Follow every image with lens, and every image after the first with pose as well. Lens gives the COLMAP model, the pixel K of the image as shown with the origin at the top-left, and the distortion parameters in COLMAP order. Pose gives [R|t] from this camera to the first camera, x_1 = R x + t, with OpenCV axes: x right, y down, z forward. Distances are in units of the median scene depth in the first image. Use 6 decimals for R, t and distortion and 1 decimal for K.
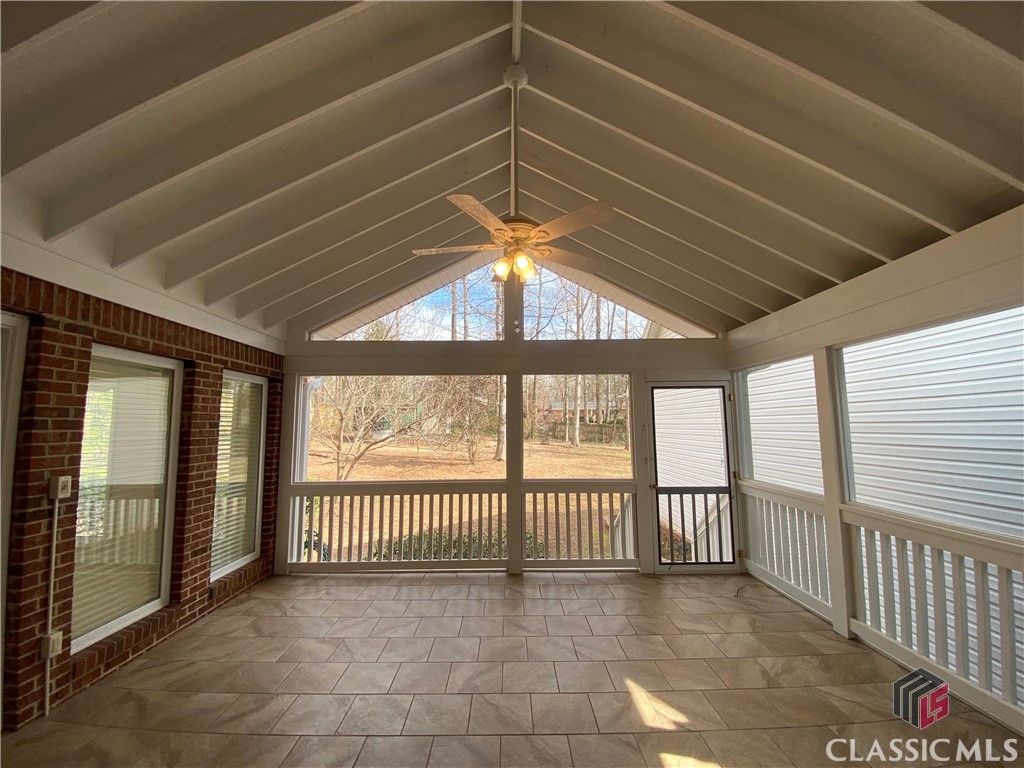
lens RADIAL K [[414.3, 0, 511.0], [0, 414.3, 382.6], [0, 0, 1]] dist [0.003240, -0.010367]
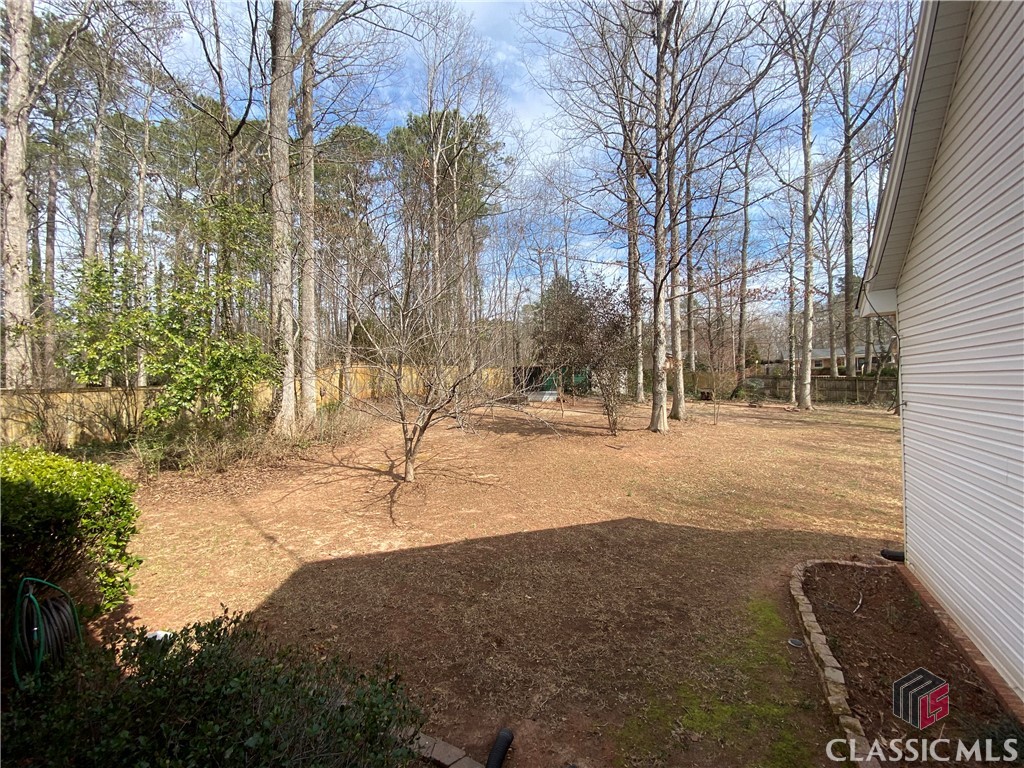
lens RADIAL K [[414.3, 0, 520.1], [0, 414.3, 383.1], [0, 0, 1]] dist [0.003240, -0.010367]
pose [[0.884852, -0.027615, -0.465053, 0.054569], [0.071216, 0.994527, 0.076445, 0.021028], [0.460397, -0.100761, 0.881976, 0.161024]]
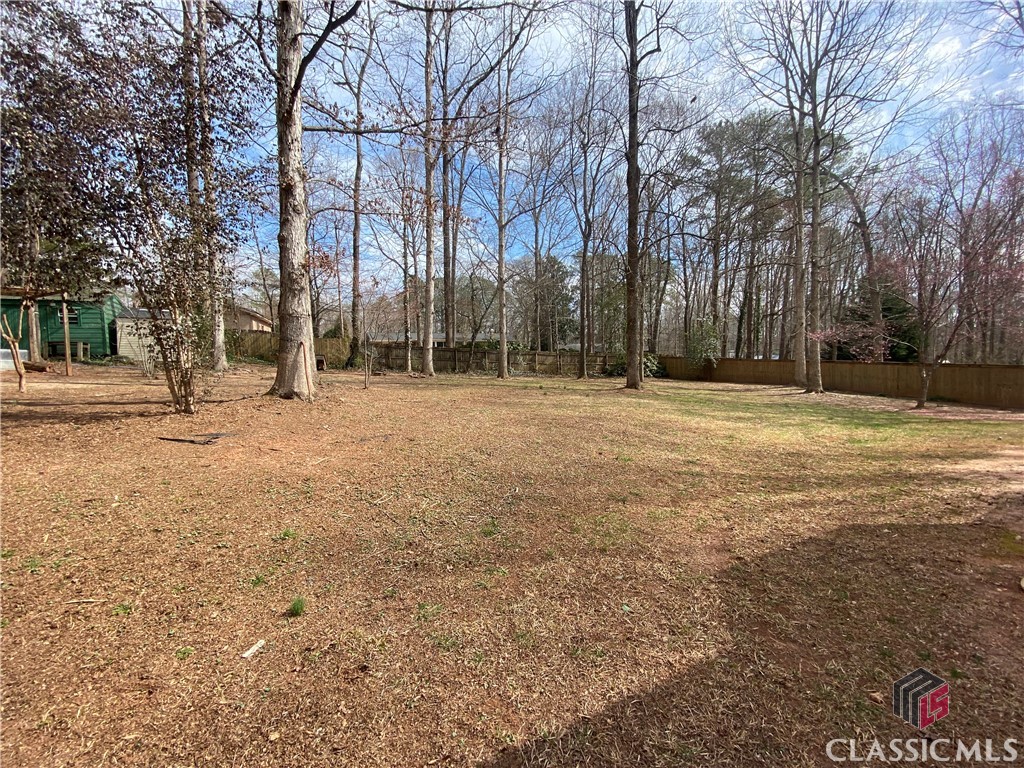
lens RADIAL K [[414.3, 0, 511.5], [0, 414.3, 387.8], [0, 0, 1]] dist [0.003240, -0.010367]
pose [[0.902745, -0.051513, 0.427081, -0.004813], [-0.012501, 0.989243, 0.145743, 0.072710], [-0.429995, -0.136908, 0.892390, 0.351120]]
